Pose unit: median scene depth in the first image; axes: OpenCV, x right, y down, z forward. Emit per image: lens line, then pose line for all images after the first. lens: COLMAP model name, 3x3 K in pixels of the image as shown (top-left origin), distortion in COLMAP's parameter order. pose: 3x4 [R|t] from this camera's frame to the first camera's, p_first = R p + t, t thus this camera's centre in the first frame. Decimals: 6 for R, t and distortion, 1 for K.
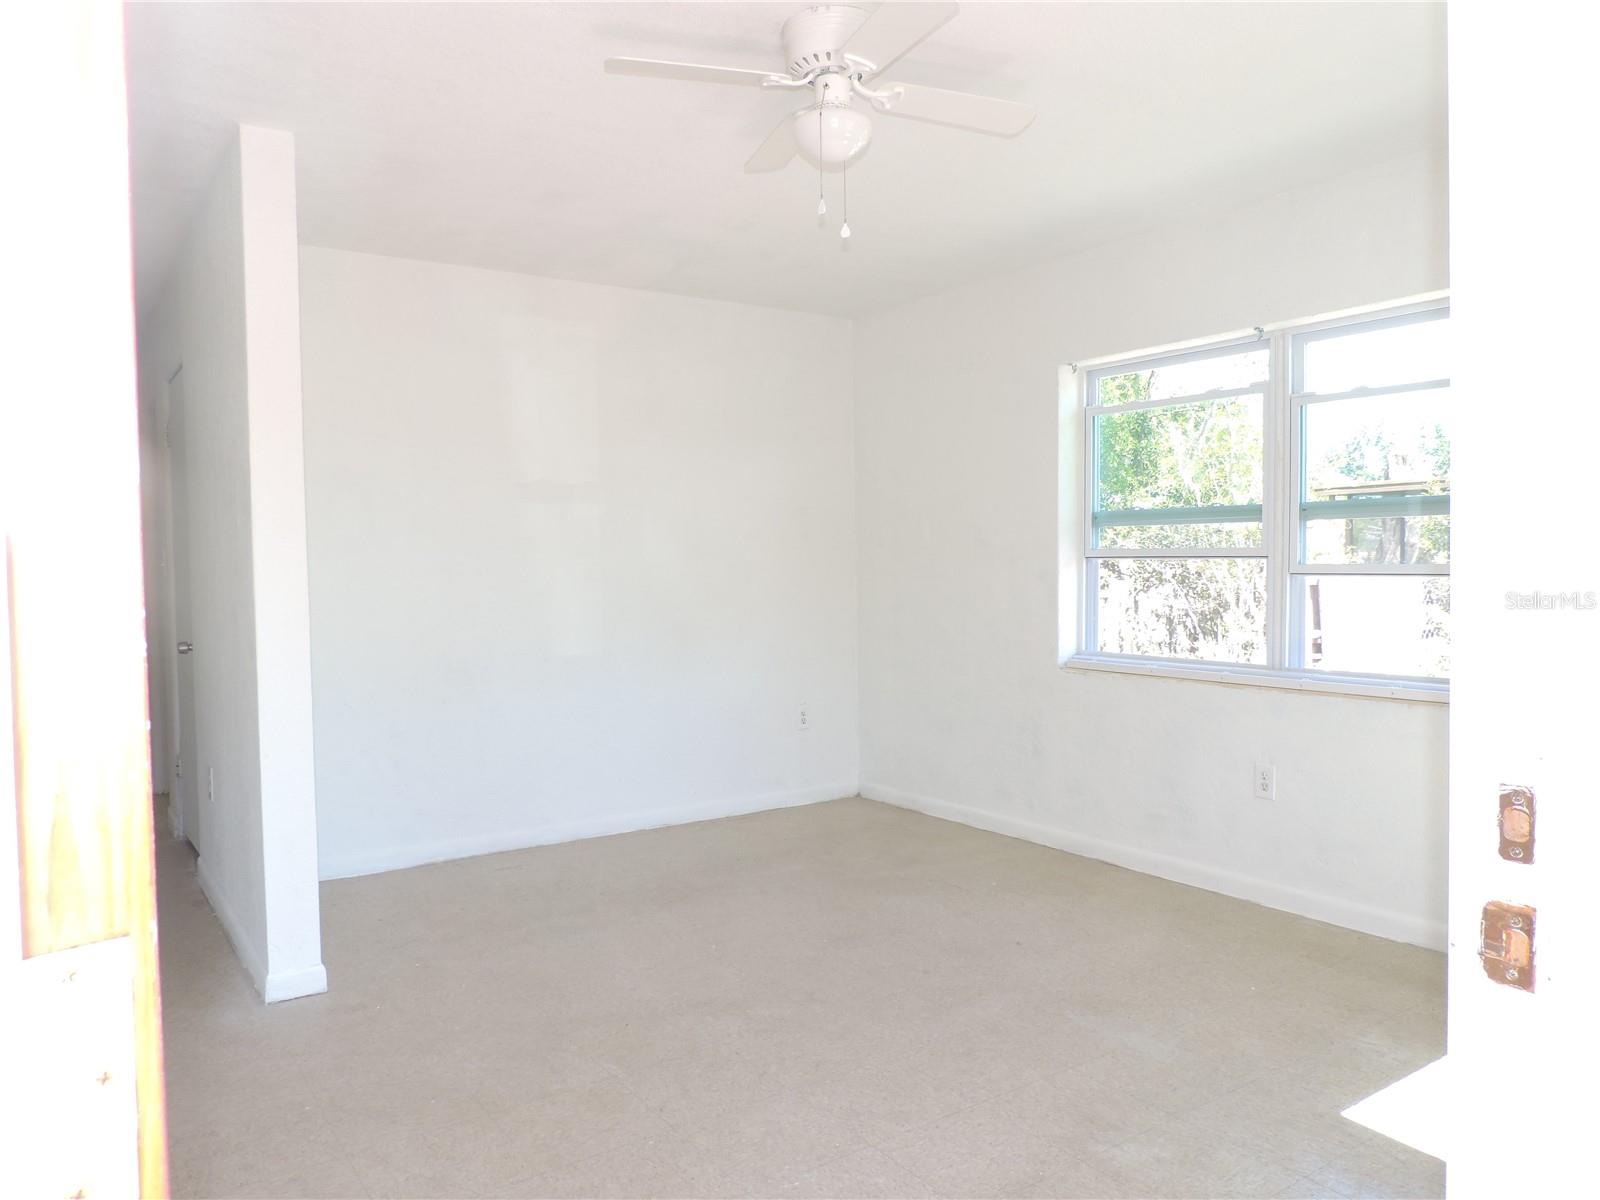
lens RADIAL K [[1141.1, 0, 797.7], [0, 1141.1, 601.0], [0, 0, 1]] dist [-0.015129, 0.008915]
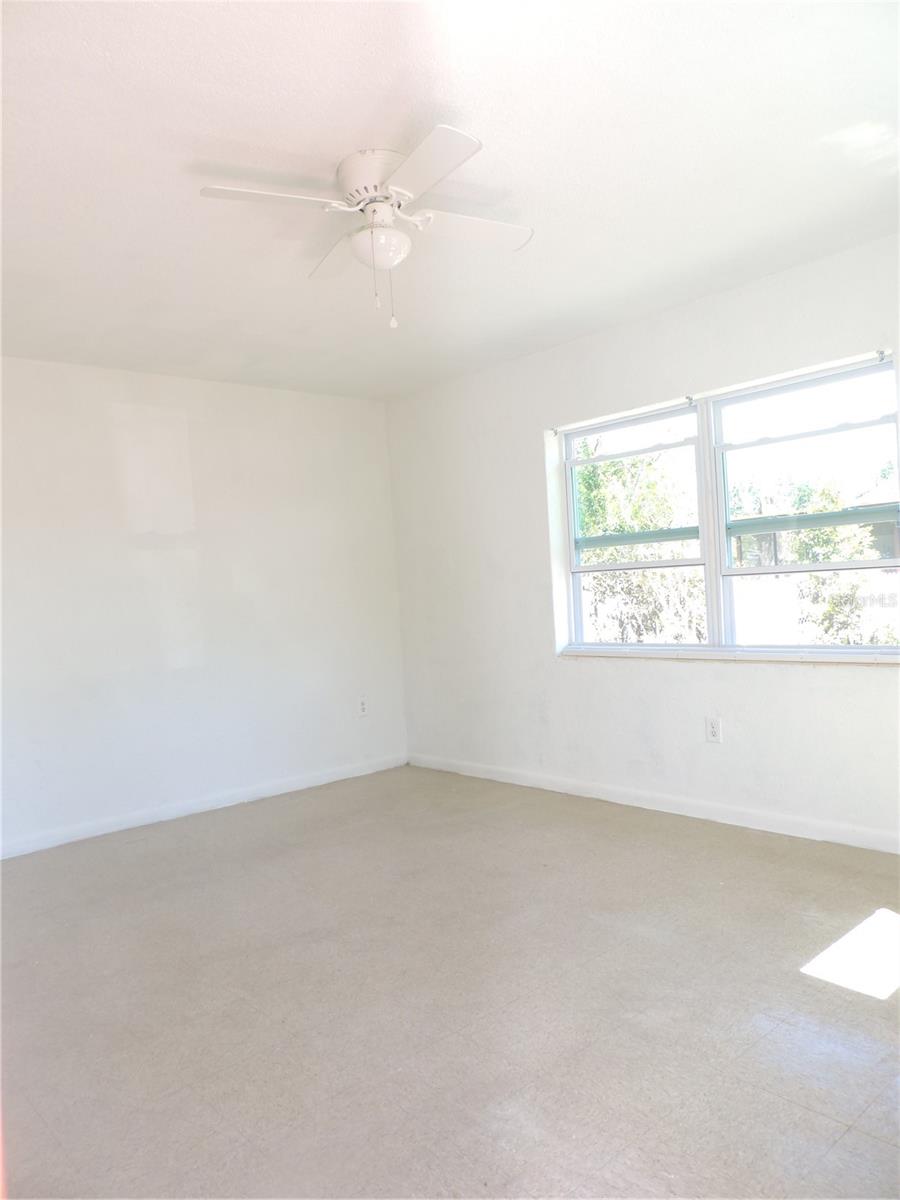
lens RADIAL K [[855.8, 0, 440.9], [0, 855.8, 595.2], [0, 0, 1]] dist [-0.015129, 0.008915]
pose [[0.991657, -0.048294, 0.119513, -0.026386], [0.052070, 0.998232, -0.028672, 0.012048], [-0.117917, 0.034656, 0.992419, 0.026902]]
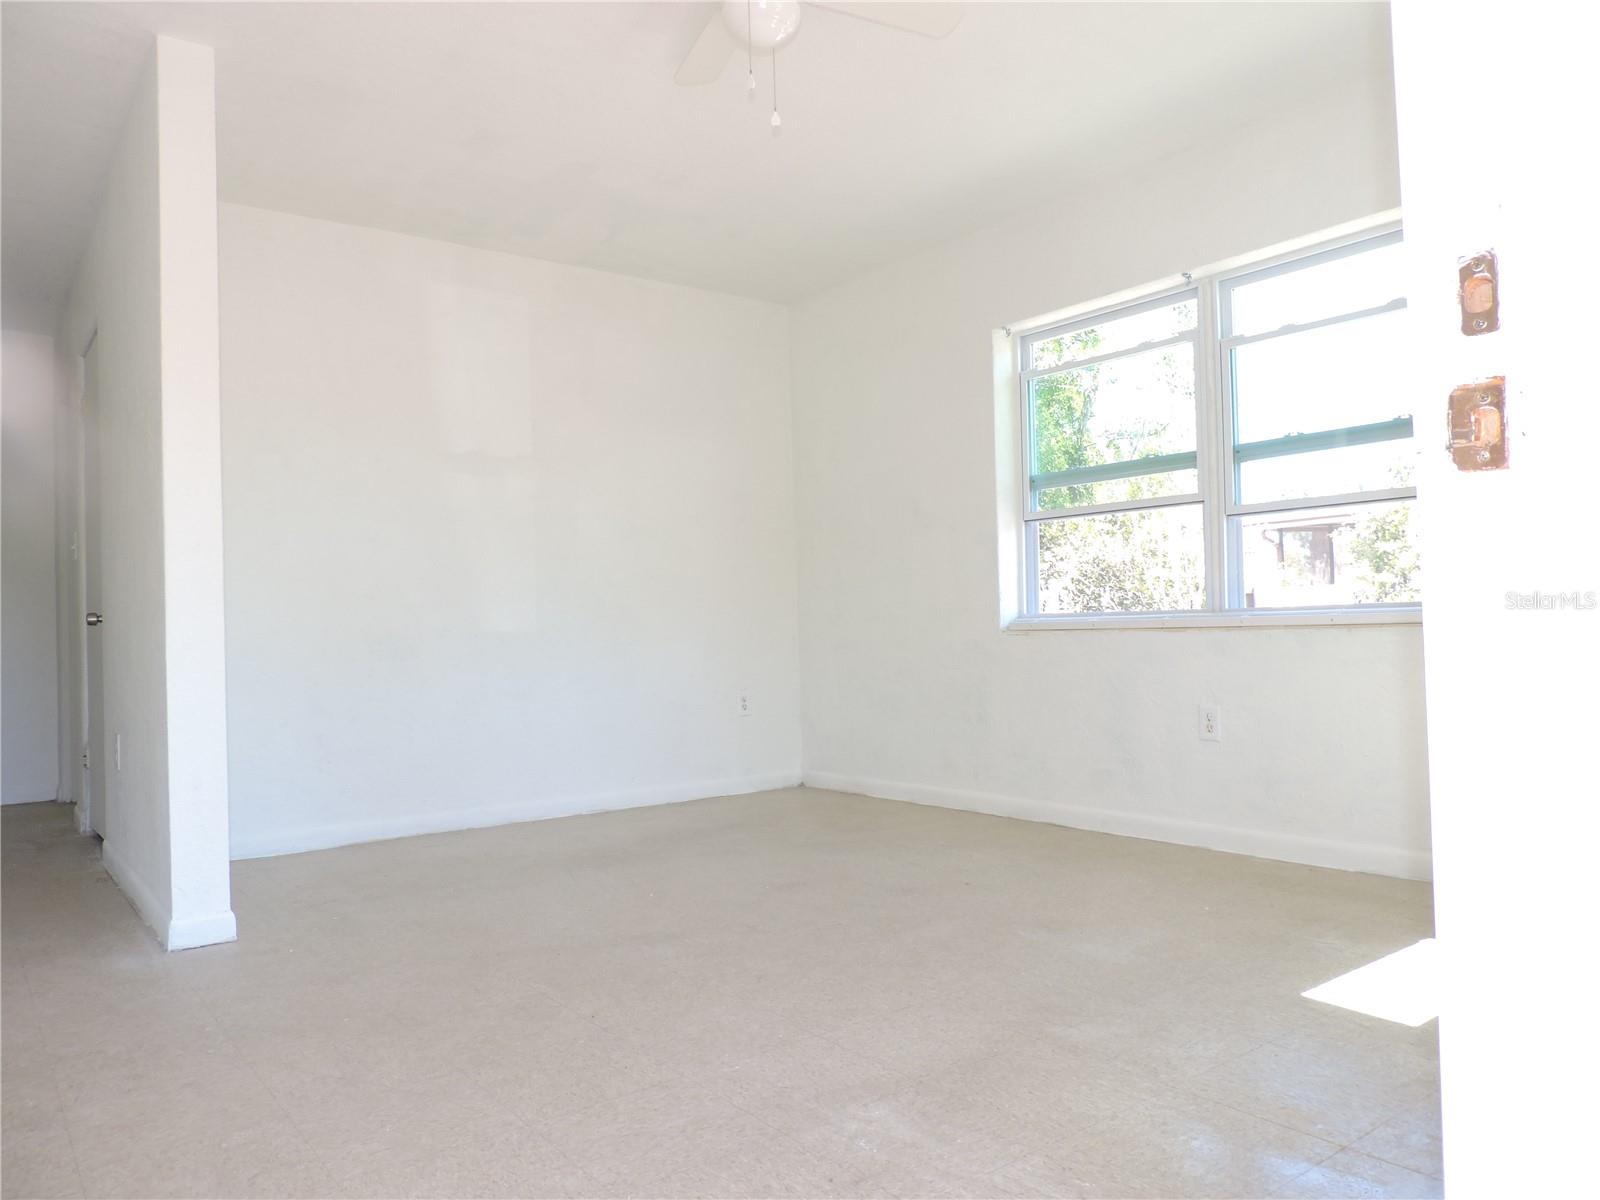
lens RADIAL K [[1141.1, 0, 795.9], [0, 1141.1, 603.5], [0, 0, 1]] dist [-0.015129, 0.008915]
pose [[0.998734, -0.014065, 0.048306, 0.004582], [0.016960, 0.998052, -0.060038, 0.115282], [-0.047367, 0.060781, 0.997027, 0.024457]]
